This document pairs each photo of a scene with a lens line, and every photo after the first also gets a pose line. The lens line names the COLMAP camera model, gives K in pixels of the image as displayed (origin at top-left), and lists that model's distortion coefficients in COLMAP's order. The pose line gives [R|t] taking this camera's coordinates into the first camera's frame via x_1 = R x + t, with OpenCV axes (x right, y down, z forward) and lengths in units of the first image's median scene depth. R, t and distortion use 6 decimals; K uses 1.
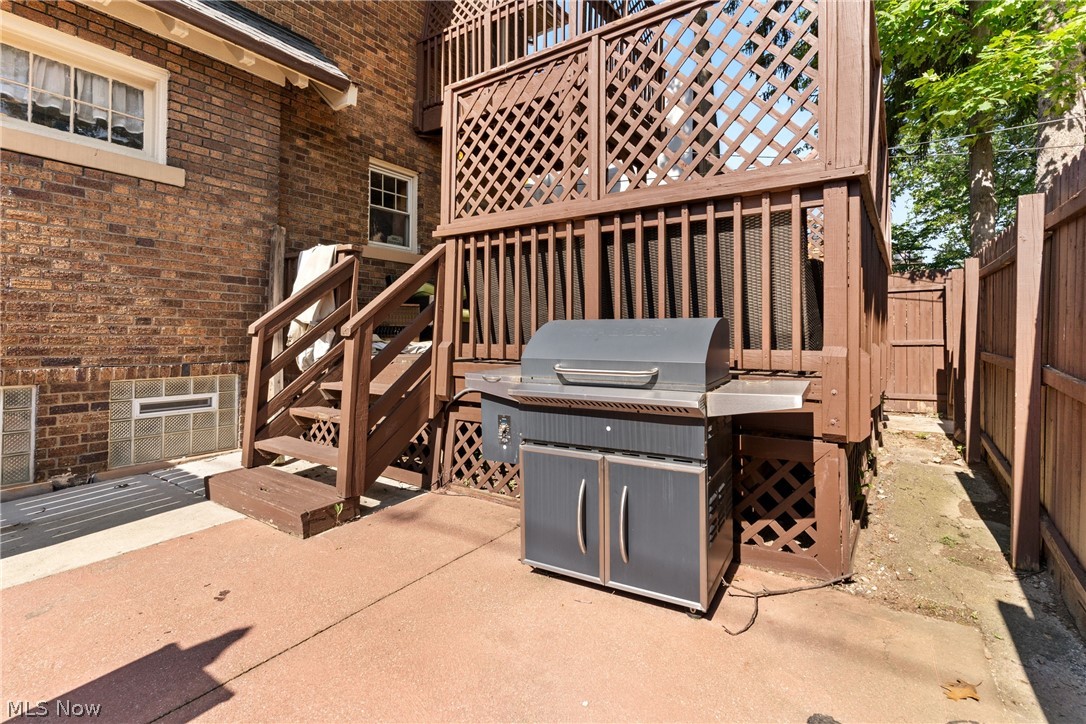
lens RADIAL K [[519.8, 0, 545.6], [0, 519.8, 358.1], [0, 0, 1]] dist [-0.010875, 0.000288]
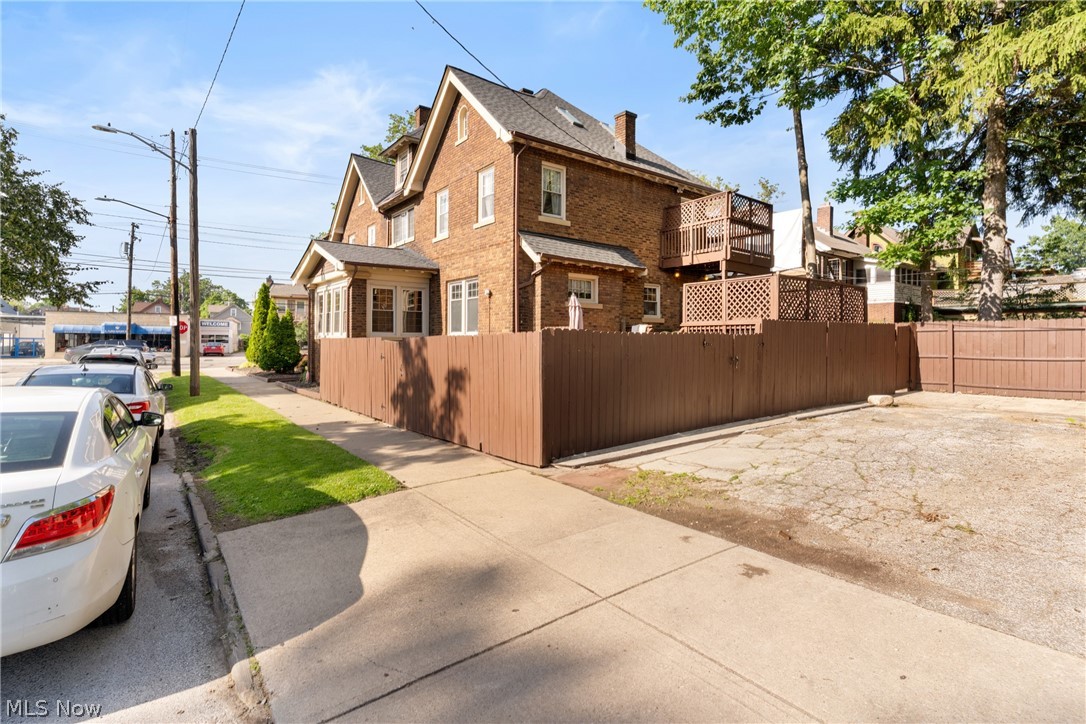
lens RADIAL K [[519.8, 0, 545.6], [0, 519.8, 358.1], [0, 0, 1]] dist [-0.010875, 0.000288]
pose [[0.946403, 0.001296, -0.322987, 0.053555], [-0.002450, 0.999992, -0.003167, 0.005369], [0.322980, 0.003788, 0.946398, -2.224464]]
